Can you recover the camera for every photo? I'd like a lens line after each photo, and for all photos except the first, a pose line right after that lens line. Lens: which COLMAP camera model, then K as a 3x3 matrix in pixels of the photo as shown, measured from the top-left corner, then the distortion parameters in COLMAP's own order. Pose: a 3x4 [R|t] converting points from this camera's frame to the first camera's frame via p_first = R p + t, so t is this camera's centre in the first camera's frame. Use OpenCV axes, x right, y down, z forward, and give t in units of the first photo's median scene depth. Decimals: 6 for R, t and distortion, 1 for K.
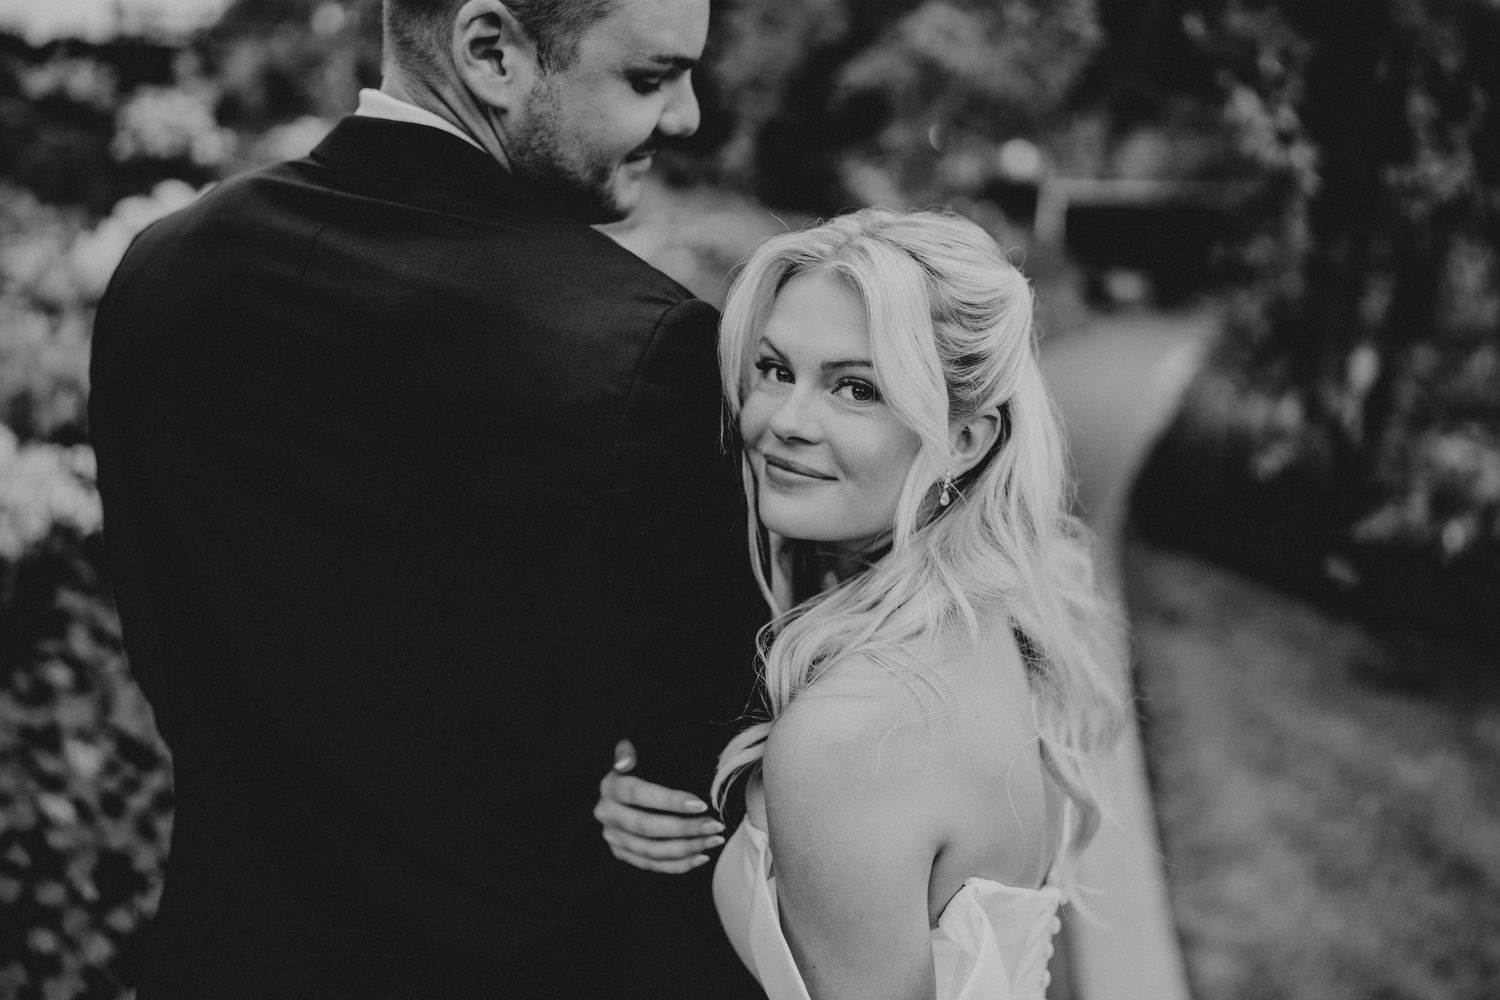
lens RADIAL K [[1461.4, 0, 689.3], [0, 1461.4, 501.1], [0, 0, 1]] dist [-0.002045, 0.007655]
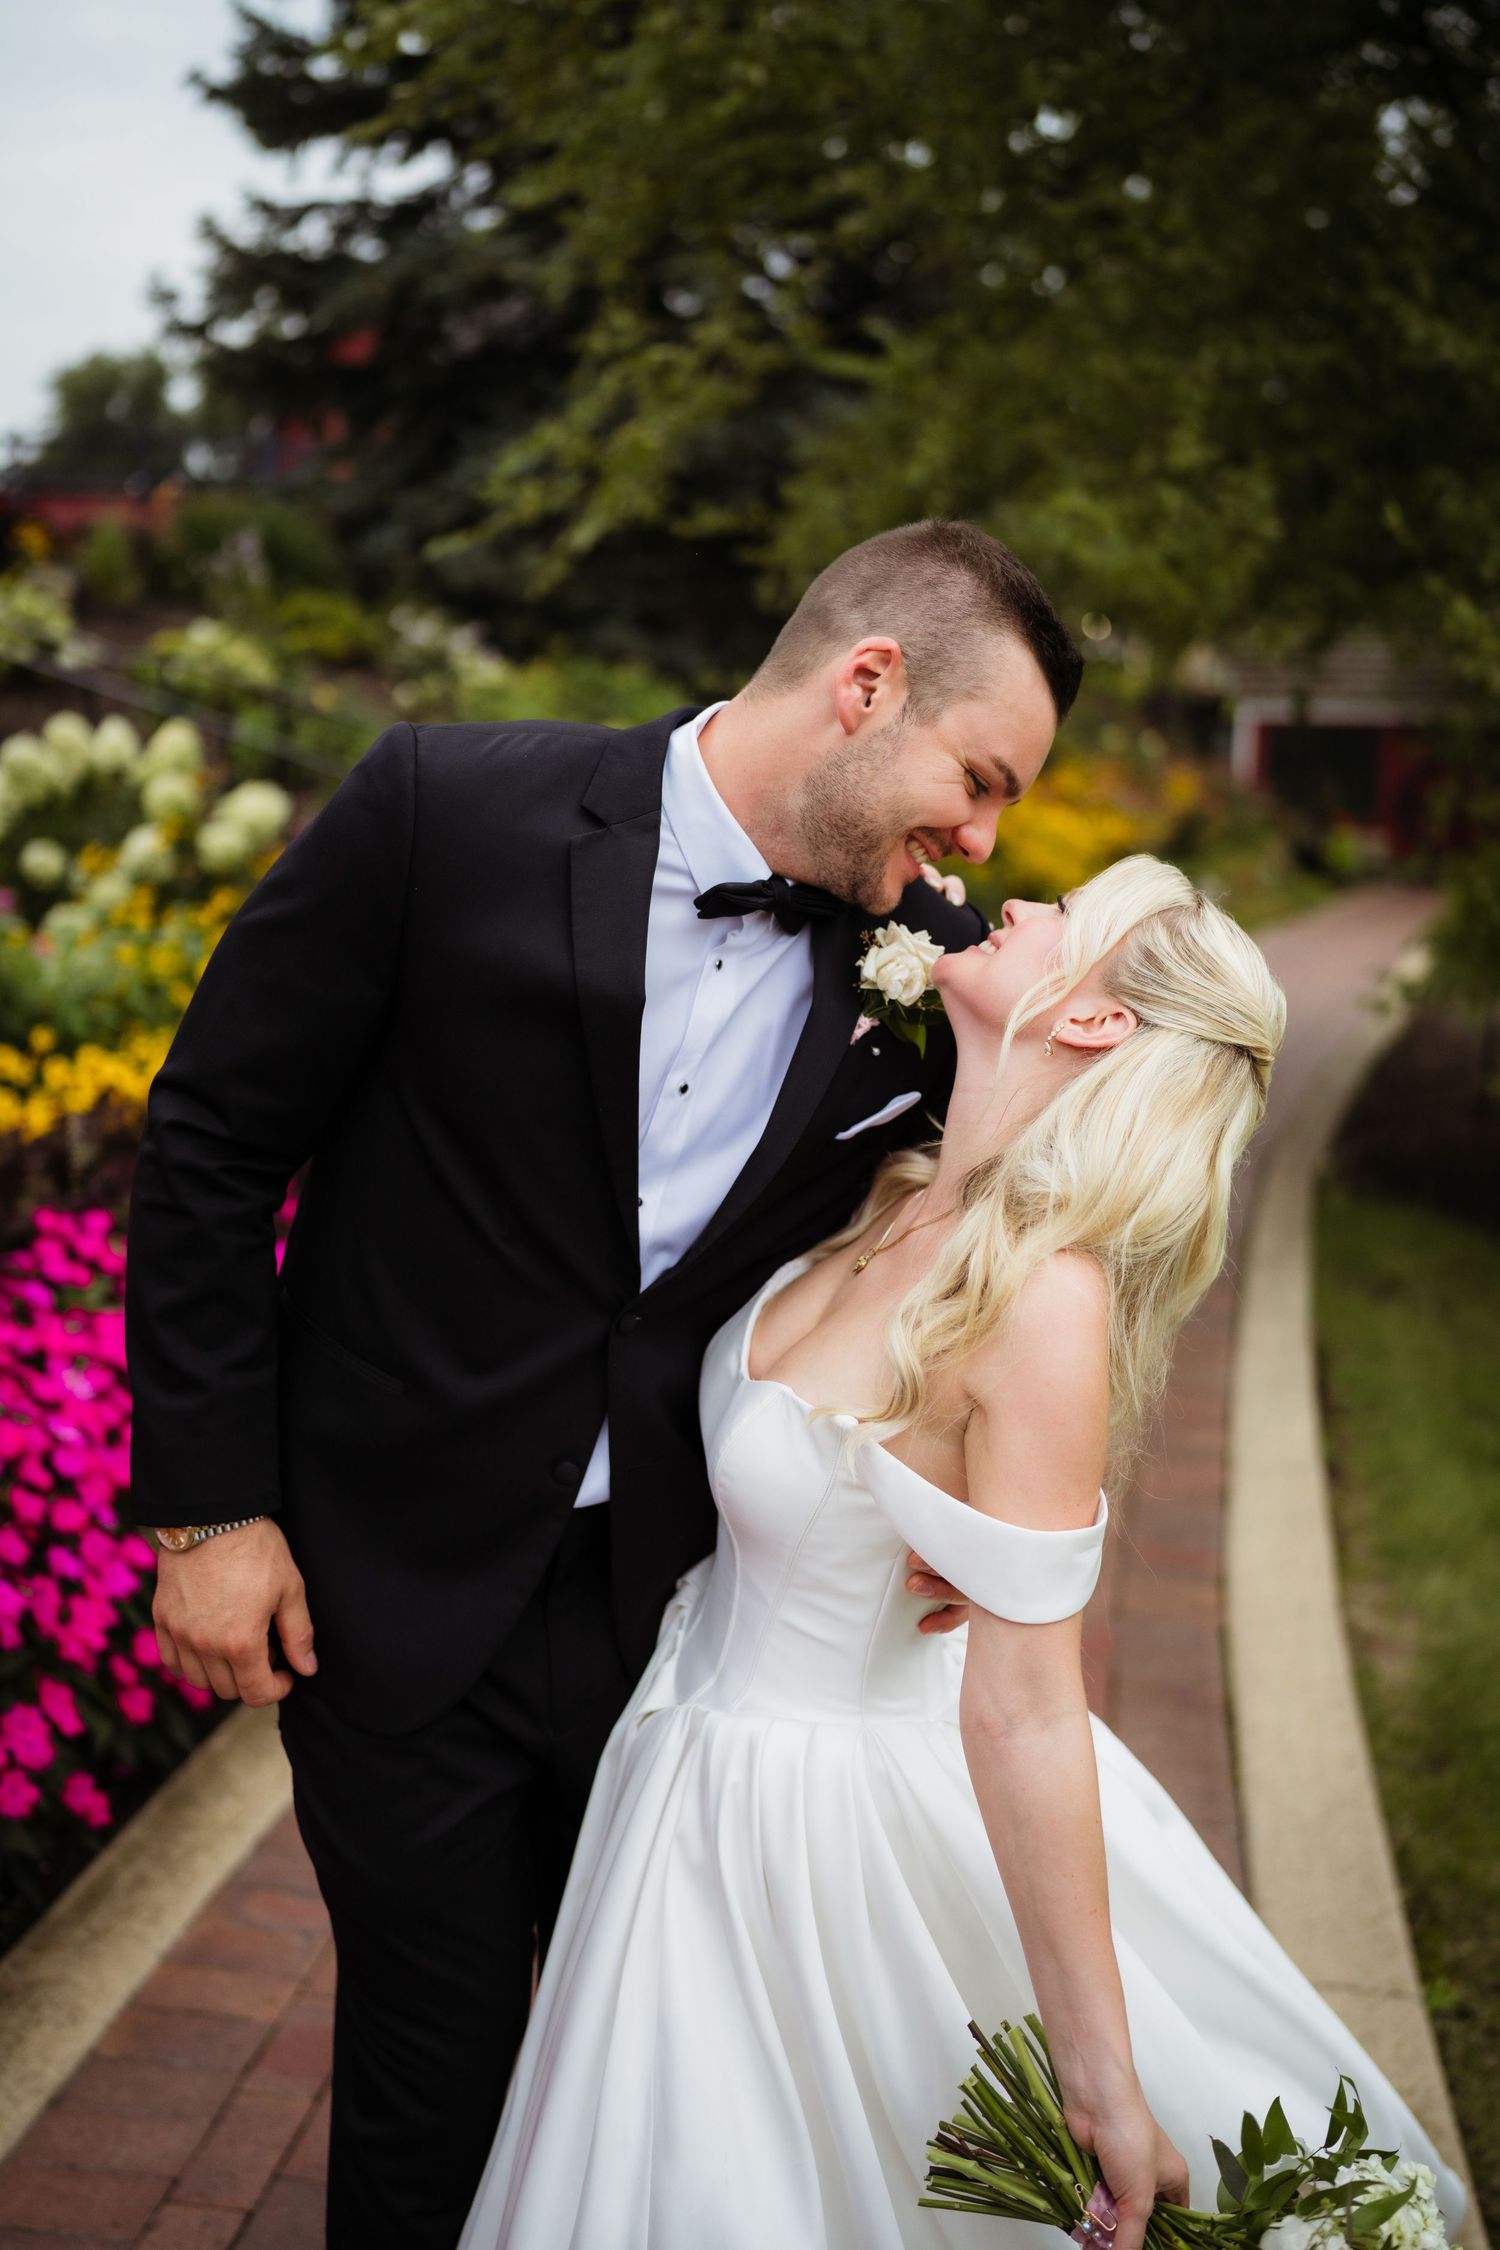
lens RADIAL K [[2192.1, 0, 611.3], [0, 2192.1, 1119.8], [0, 0, 1]] dist [-0.002045, 0.007655]
pose [[0.999043, 0.007896, -0.043009, -0.020549], [-0.008759, 0.999763, -0.019913, 0.022123], [0.042841, 0.020270, 0.998876, -0.170117]]
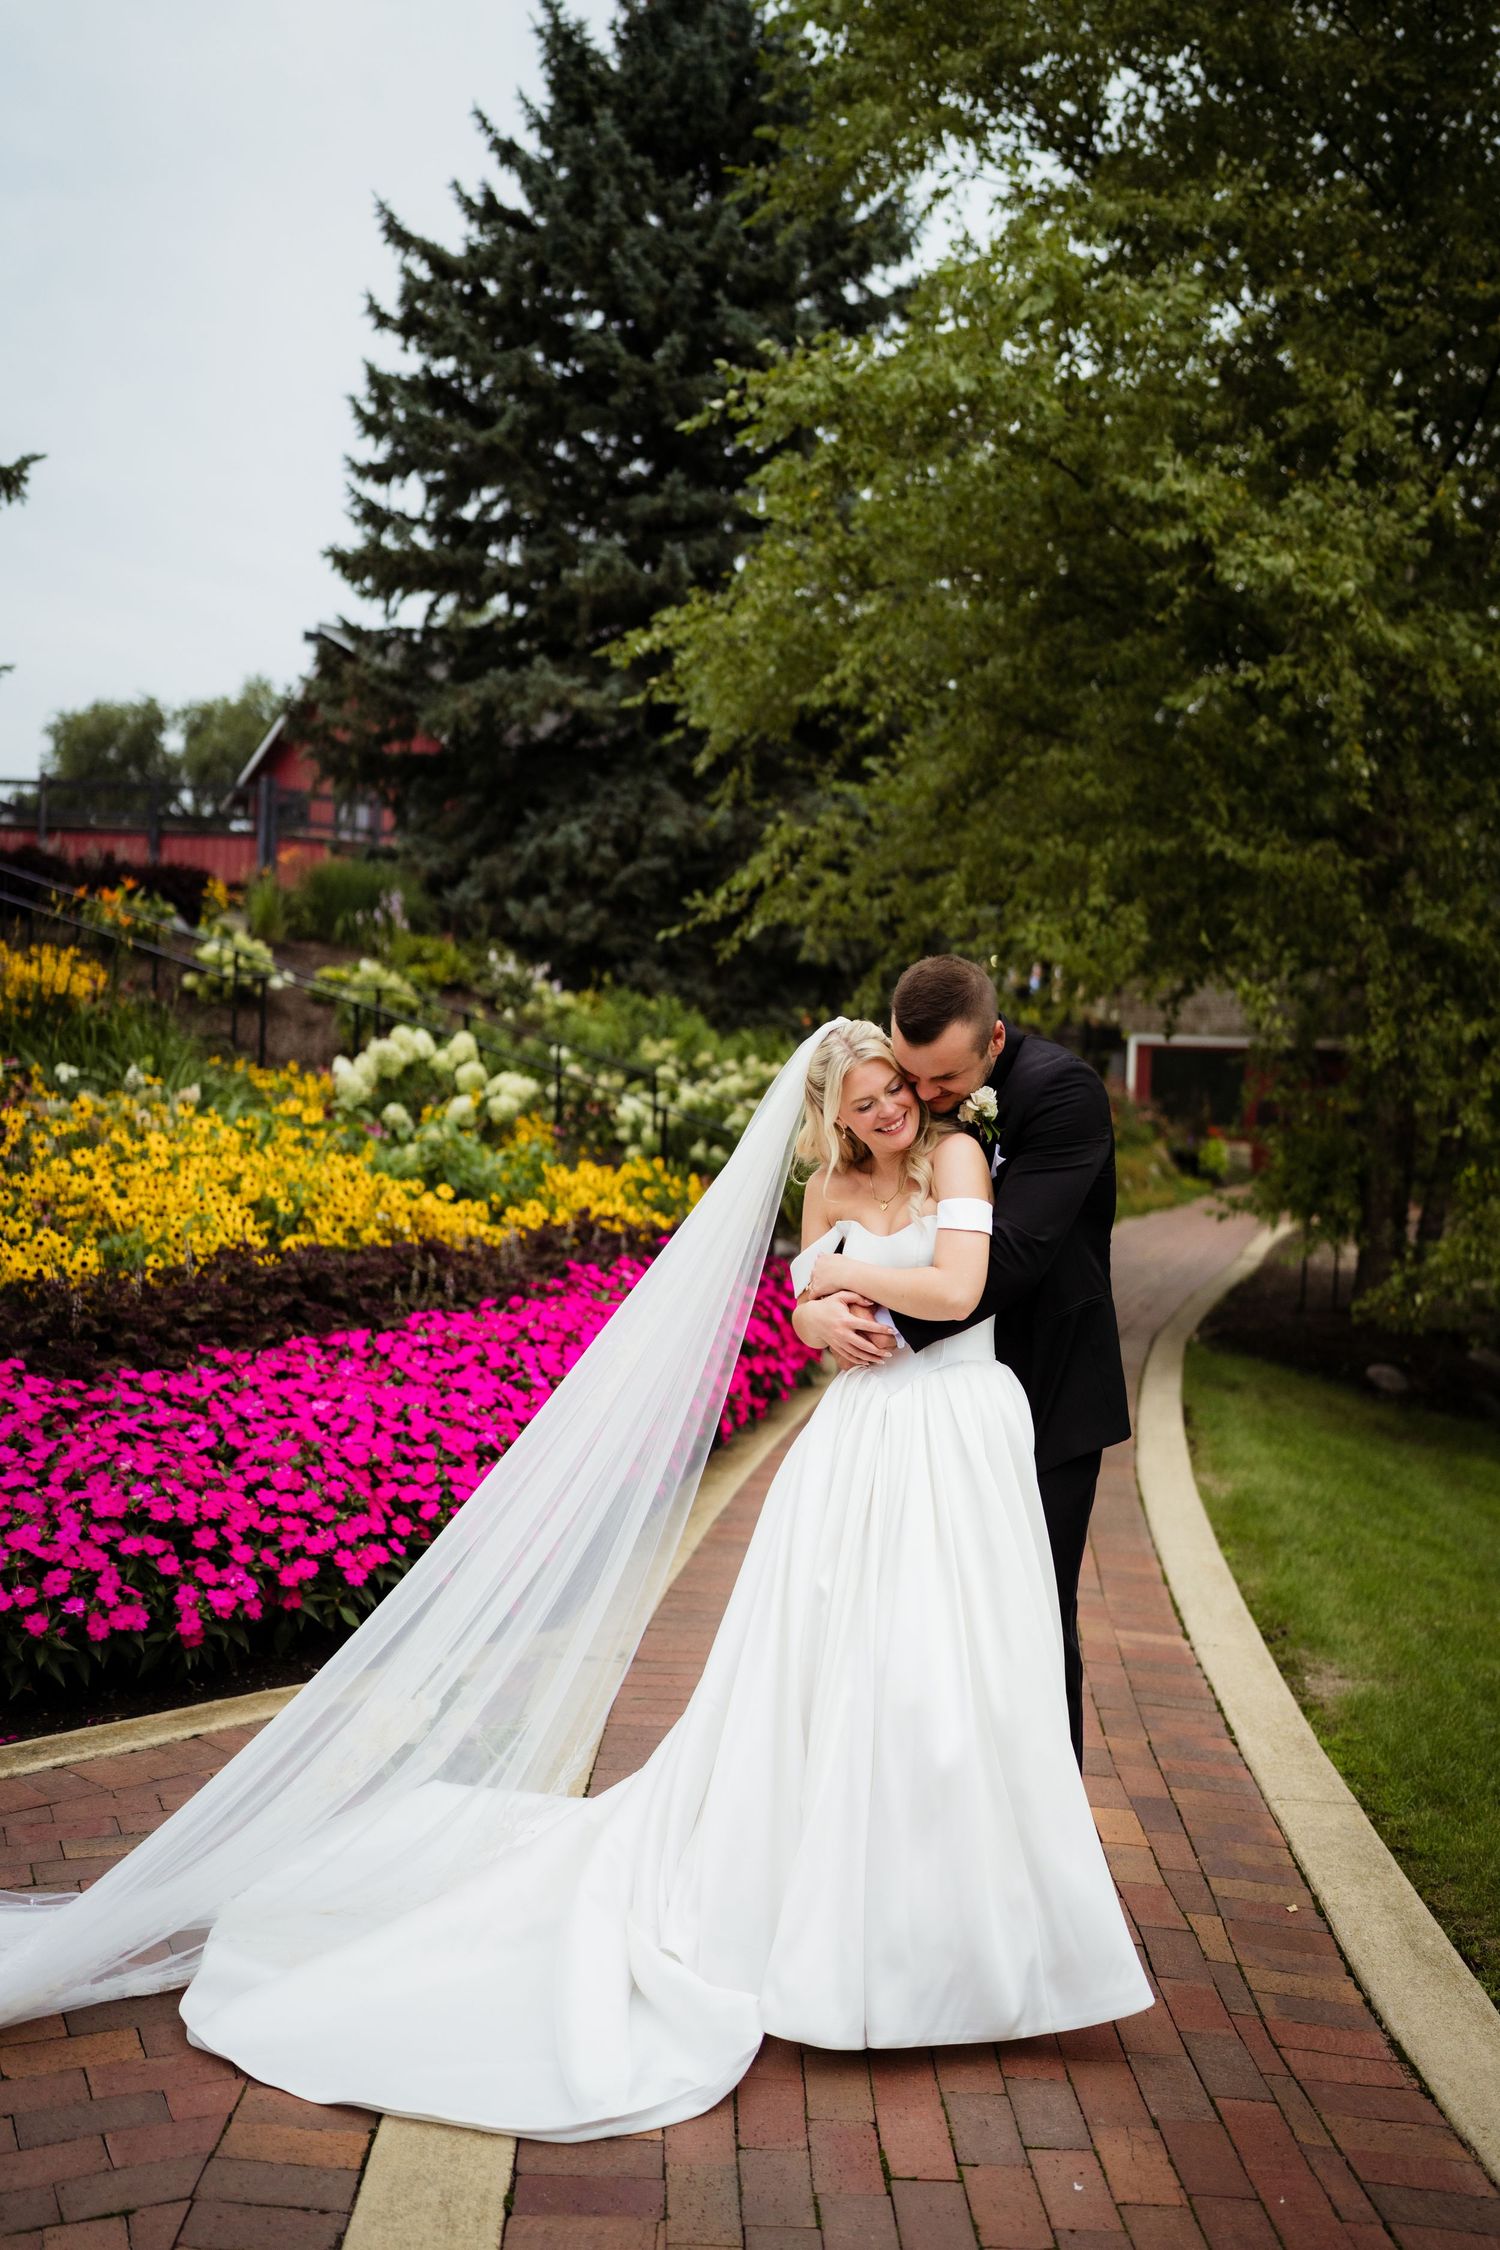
lens RADIAL K [[2232.7, 0, 627.8], [0, 2232.7, 1059.2], [0, 0, 1]] dist [0.016338, 0.031068]
pose [[0.999757, 0.018797, 0.011502, -0.232414], [-0.016250, 0.981393, -0.191320, 0.208450], [-0.014884, 0.191087, 0.981460, -1.036522]]
